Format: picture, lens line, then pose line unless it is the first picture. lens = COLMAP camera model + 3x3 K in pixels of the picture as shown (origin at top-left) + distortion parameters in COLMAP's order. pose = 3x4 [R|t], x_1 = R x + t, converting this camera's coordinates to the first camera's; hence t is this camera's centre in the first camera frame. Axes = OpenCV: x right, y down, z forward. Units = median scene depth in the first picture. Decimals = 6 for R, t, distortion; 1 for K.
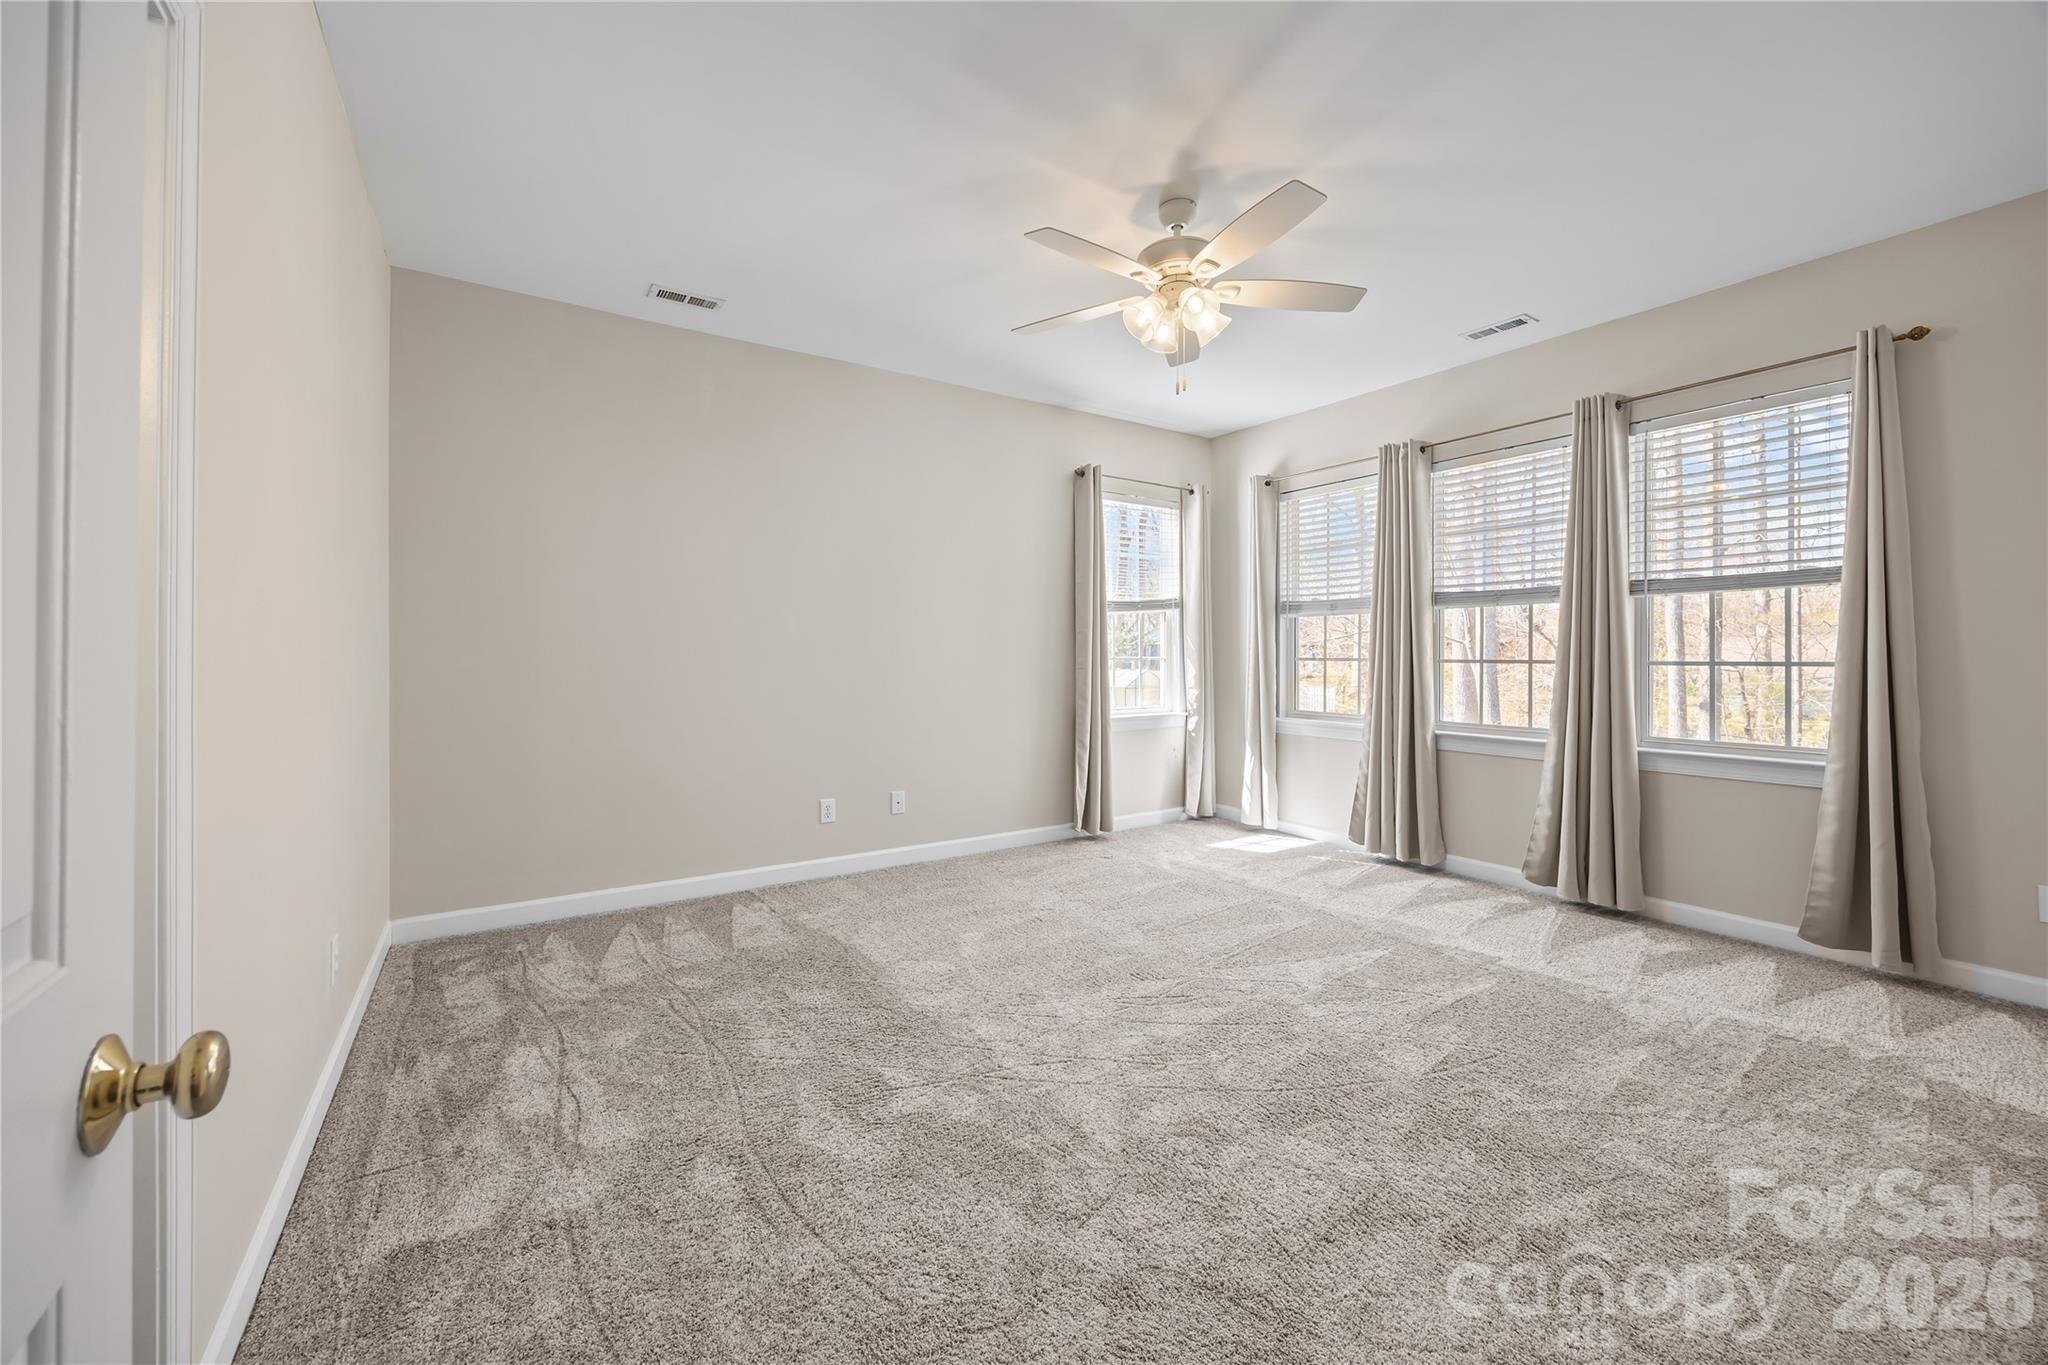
lens RADIAL K [[781.0, 0, 1018.7], [0, 781.0, 655.8], [0, 0, 1]] dist [-0.001925, -0.000027]
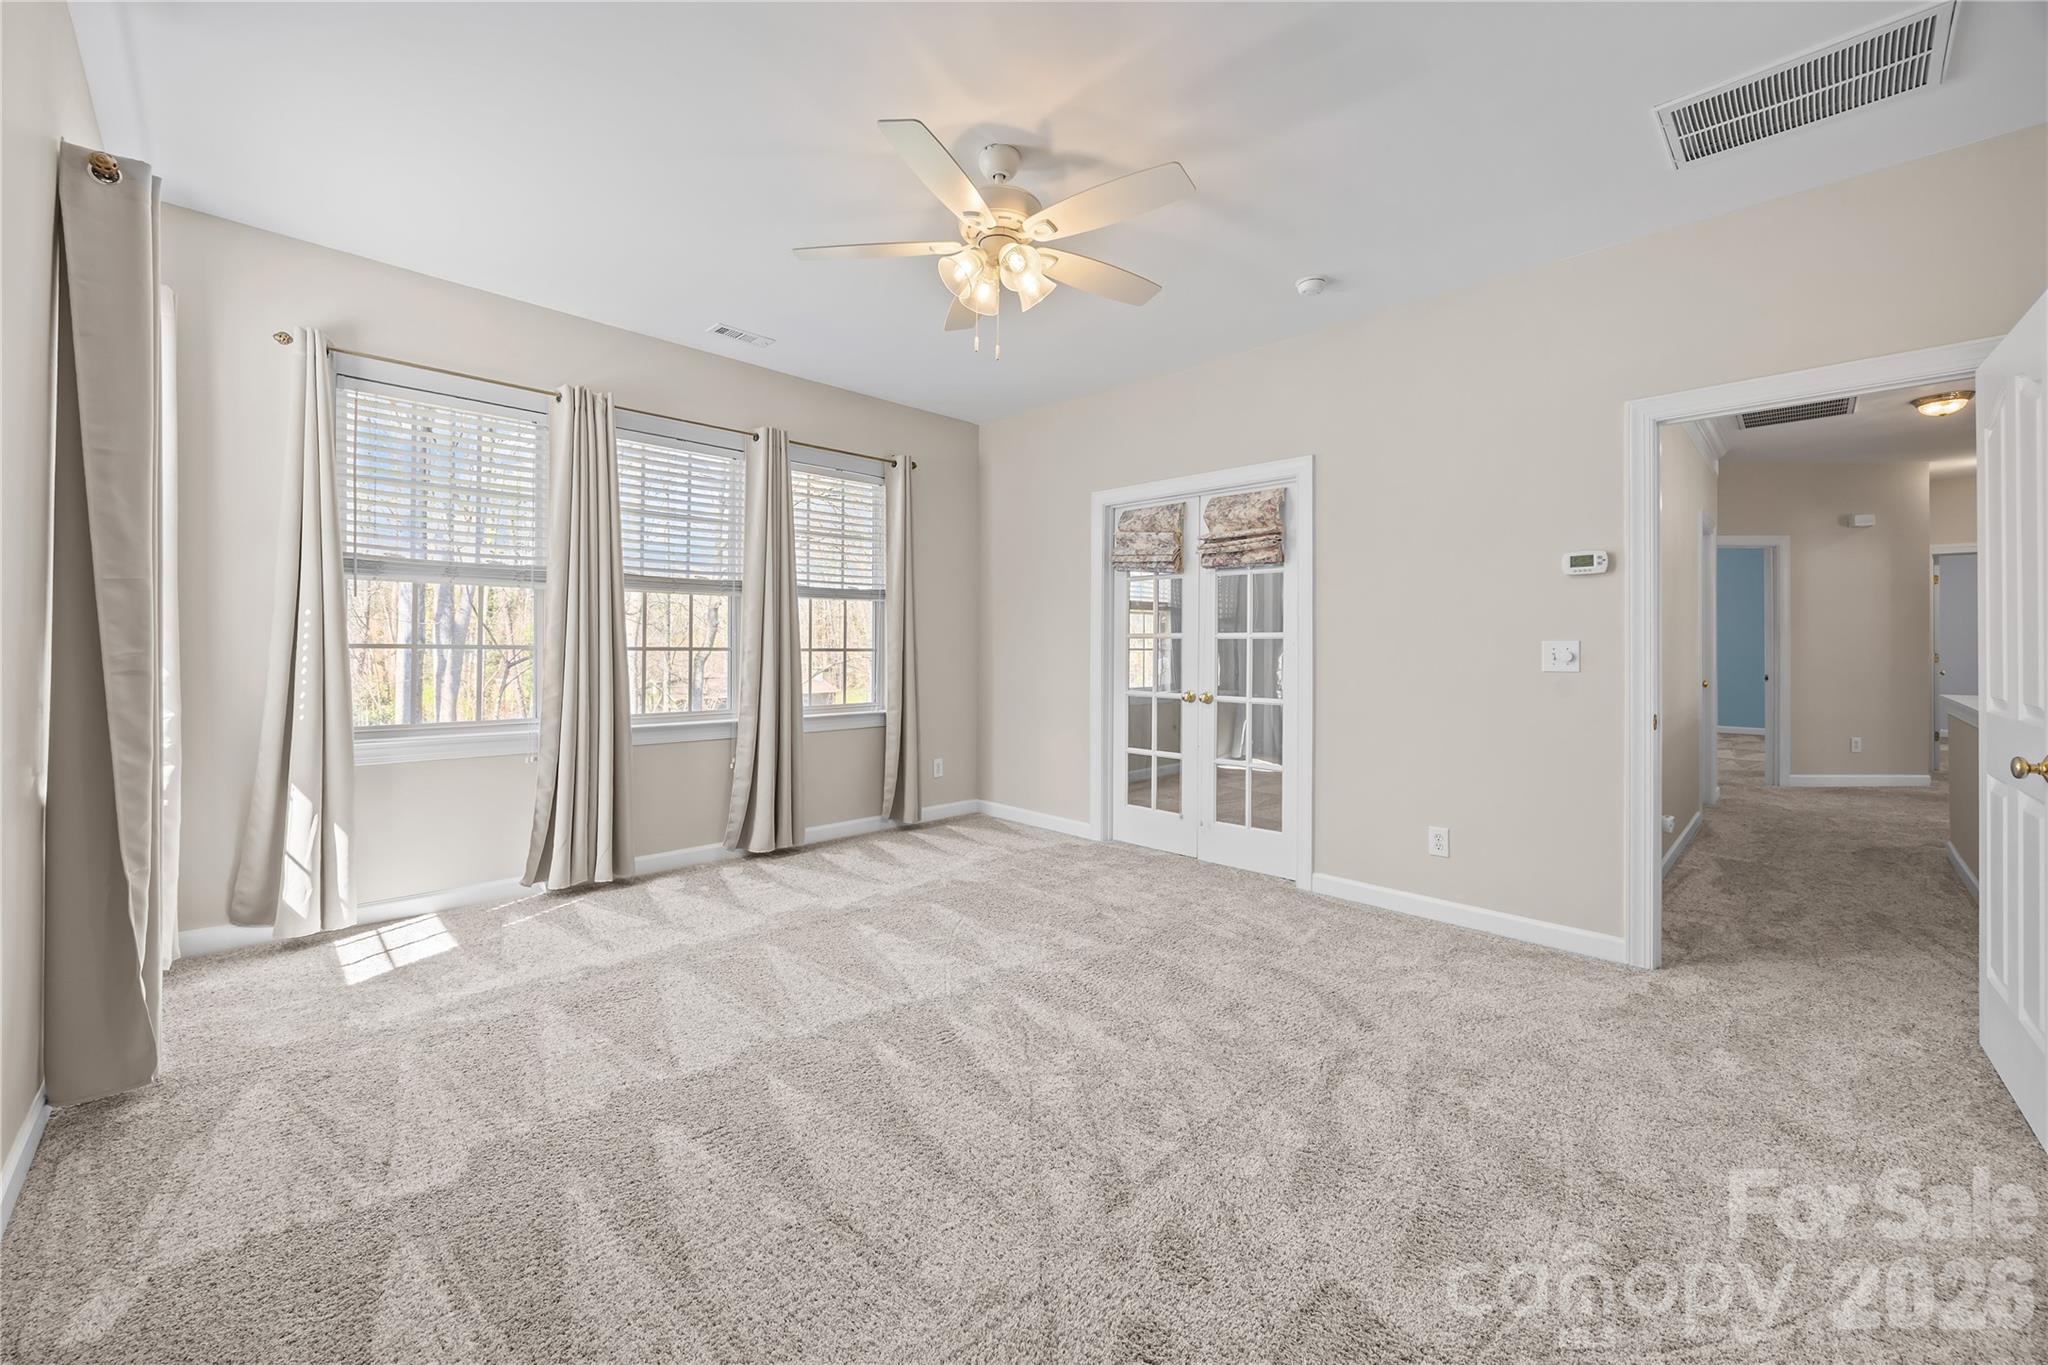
lens RADIAL K [[794.4, 0, 1019.5], [0, 794.4, 649.6], [0, 0, 1]] dist [-0.000231, -0.000020]
pose [[-0.184696, -0.008861, 0.982756, -0.549101], [-0.009180, 0.999931, 0.007290, -0.004024], [-0.982753, -0.007675, -0.184764, 0.876730]]
